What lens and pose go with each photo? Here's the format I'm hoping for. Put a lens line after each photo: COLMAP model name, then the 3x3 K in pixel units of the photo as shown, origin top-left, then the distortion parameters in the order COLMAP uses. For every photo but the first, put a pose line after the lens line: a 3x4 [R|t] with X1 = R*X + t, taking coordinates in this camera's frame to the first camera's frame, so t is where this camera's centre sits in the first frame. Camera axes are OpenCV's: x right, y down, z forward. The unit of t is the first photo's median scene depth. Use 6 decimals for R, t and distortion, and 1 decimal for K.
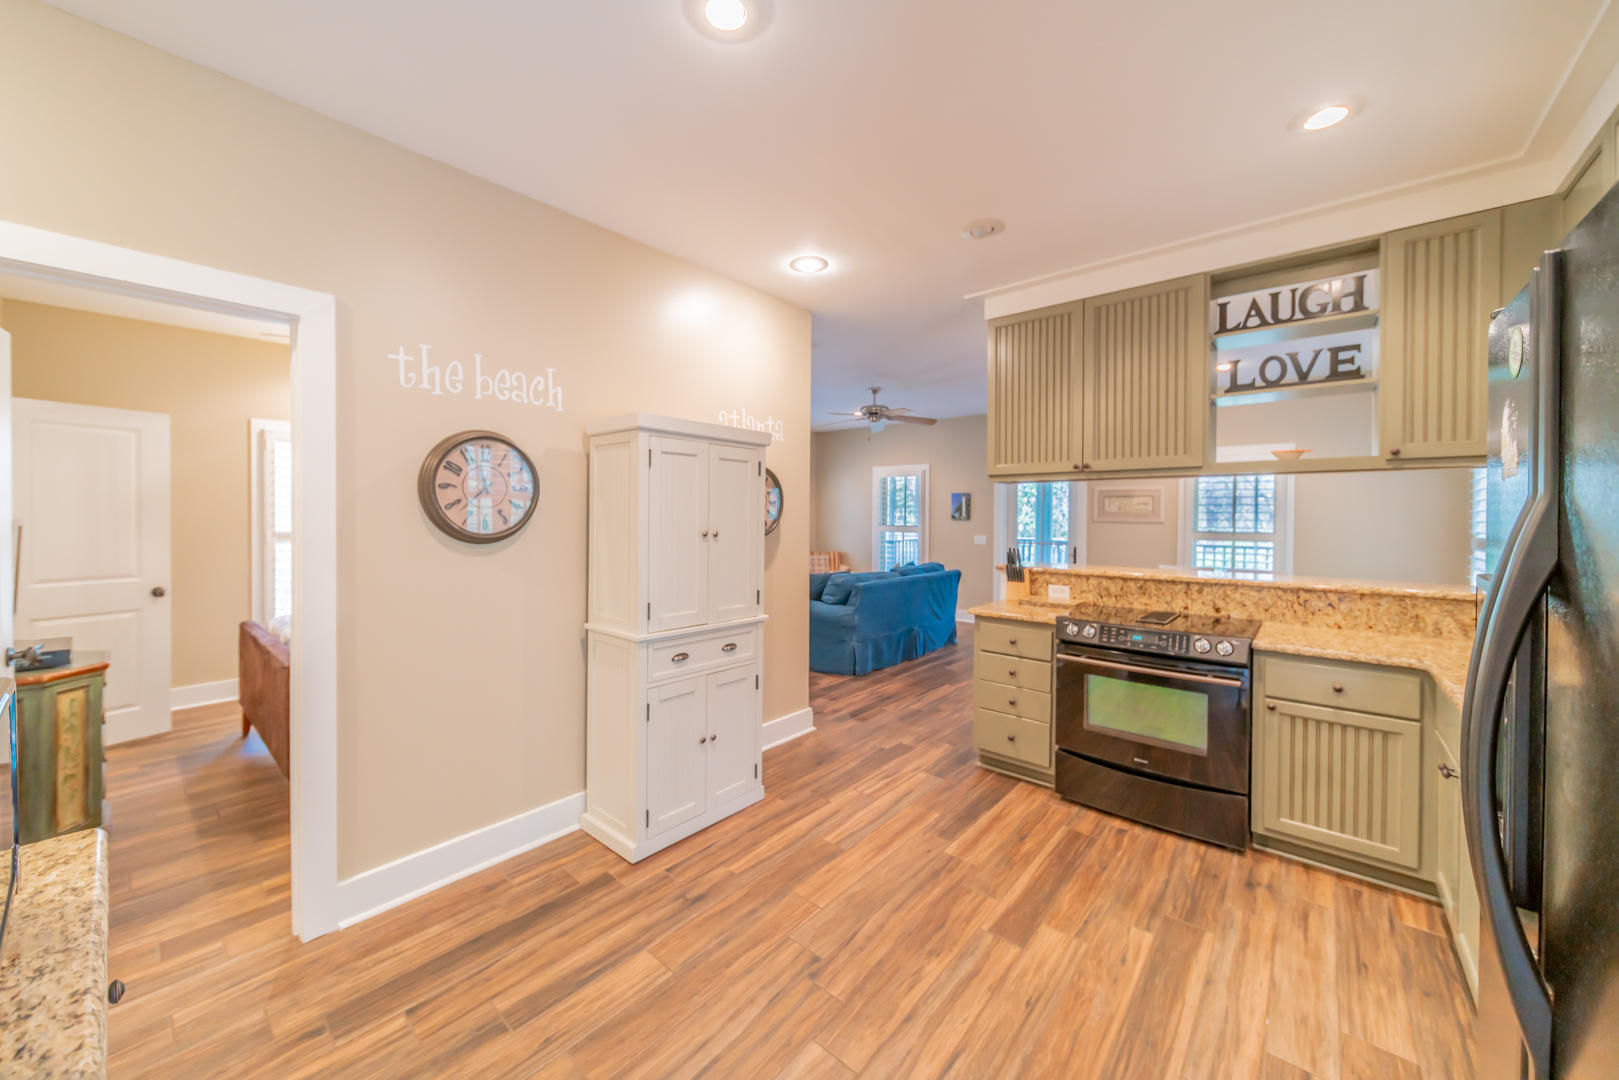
lens RADIAL K [[591.1, 0, 784.2], [0, 591.1, 519.8], [0, 0, 1]] dist [0.001617, -0.000297]
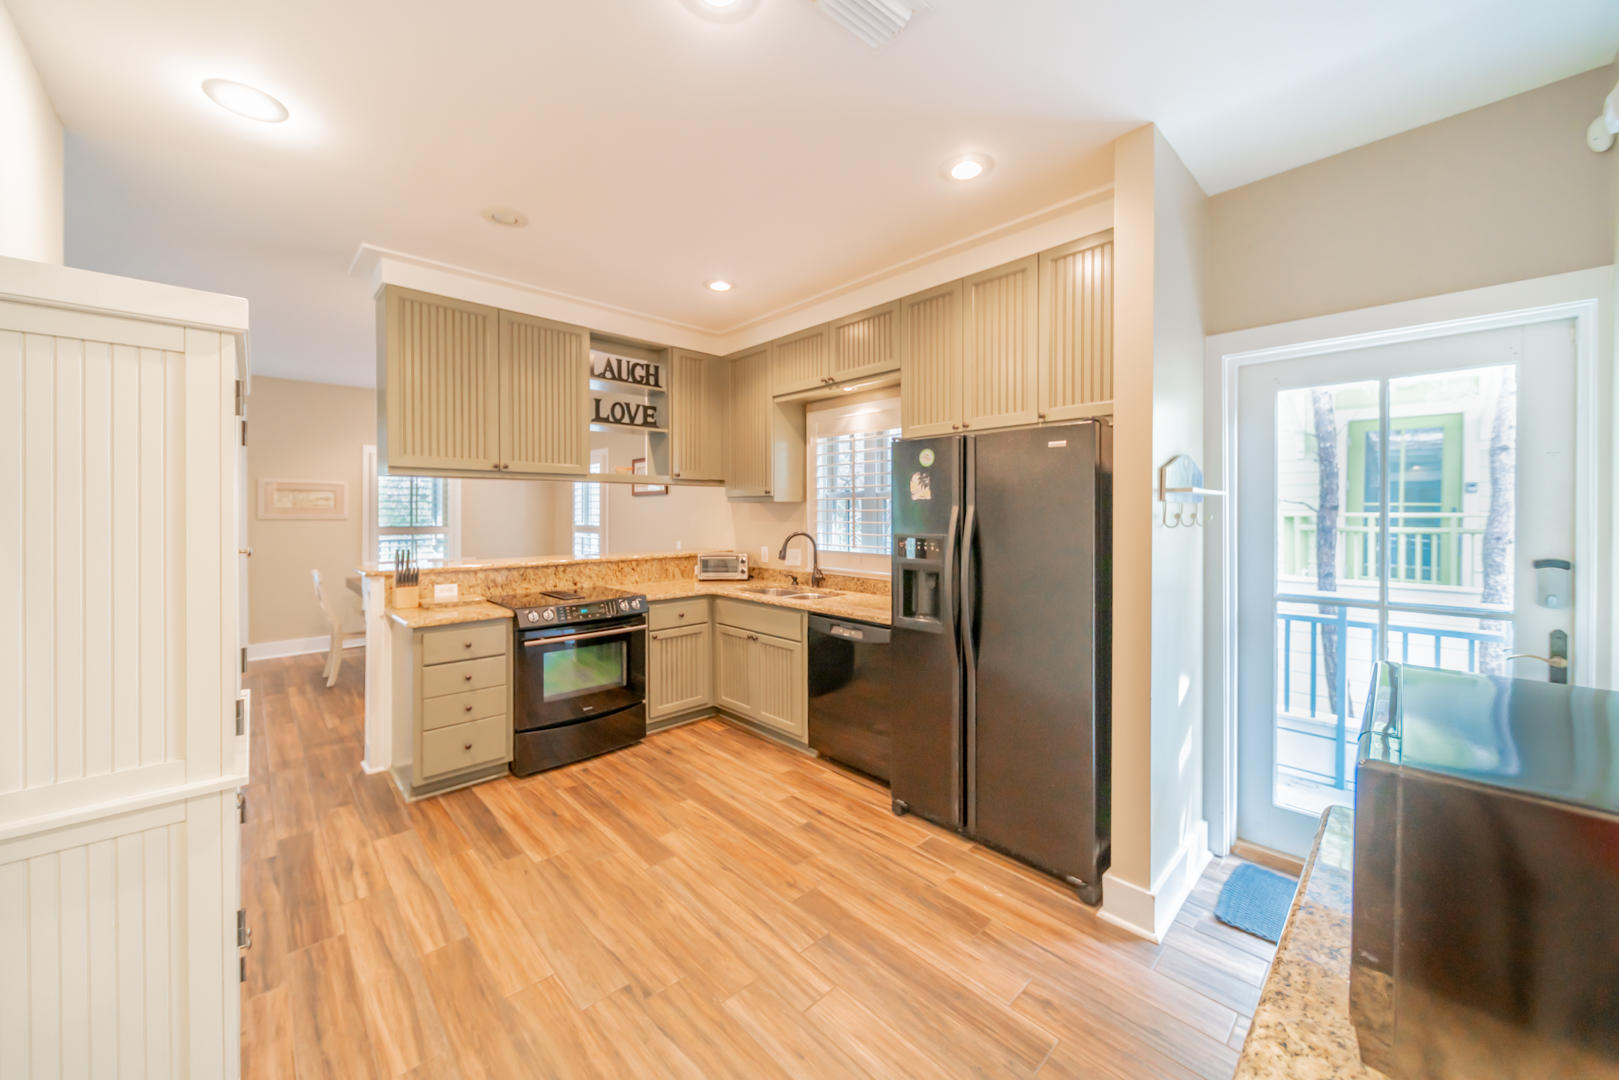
lens RADIAL K [[591.1, 0, 782.8], [0, 591.1, 515.3], [0, 0, 1]] dist [0.001617, -0.000297]
pose [[0.100281, -0.010250, 0.994906, -0.557930], [0.009584, 0.999910, 0.009336, -0.007675], [-0.994913, 0.008599, 0.100371, 0.433042]]
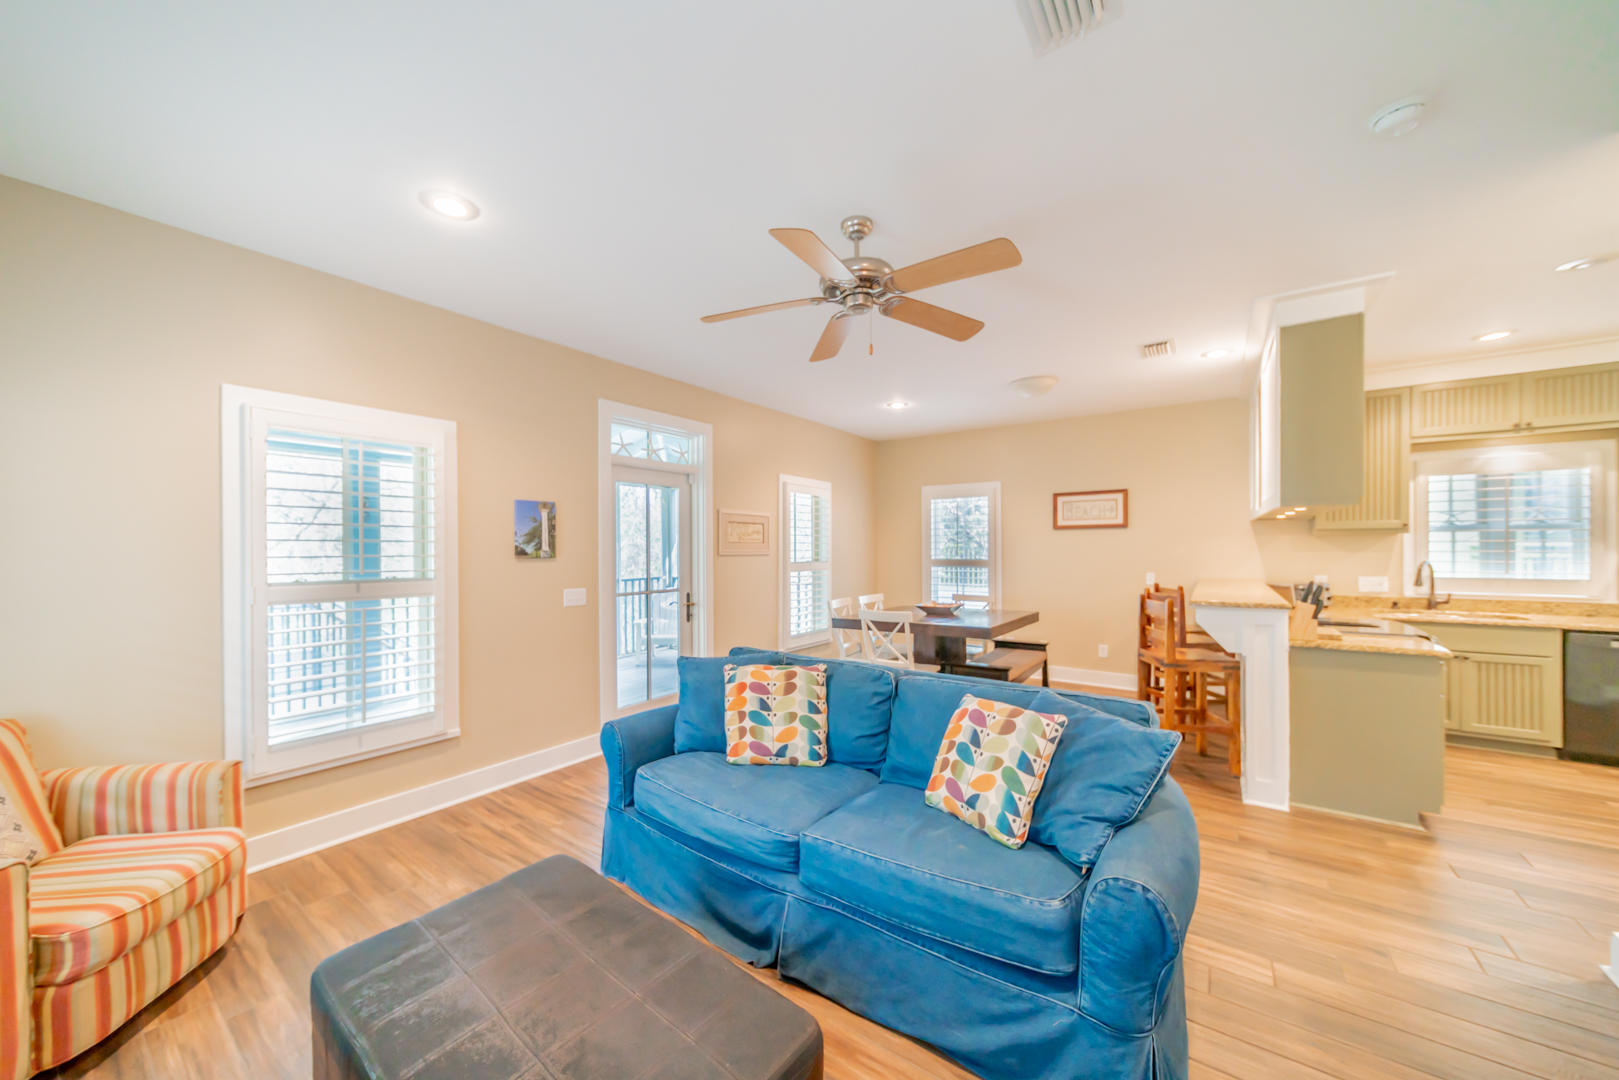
lens RADIAL K [[591.1, 0, 803.0], [0, 591.1, 540.5], [0, 0, 1]] dist [0.001617, -0.000297]
pose [[-0.105779, 0.005112, 0.994377, -0.521176], [0.014529, 0.999888, -0.003595, -0.025930], [-0.994284, 0.014067, -0.105841, 2.327024]]
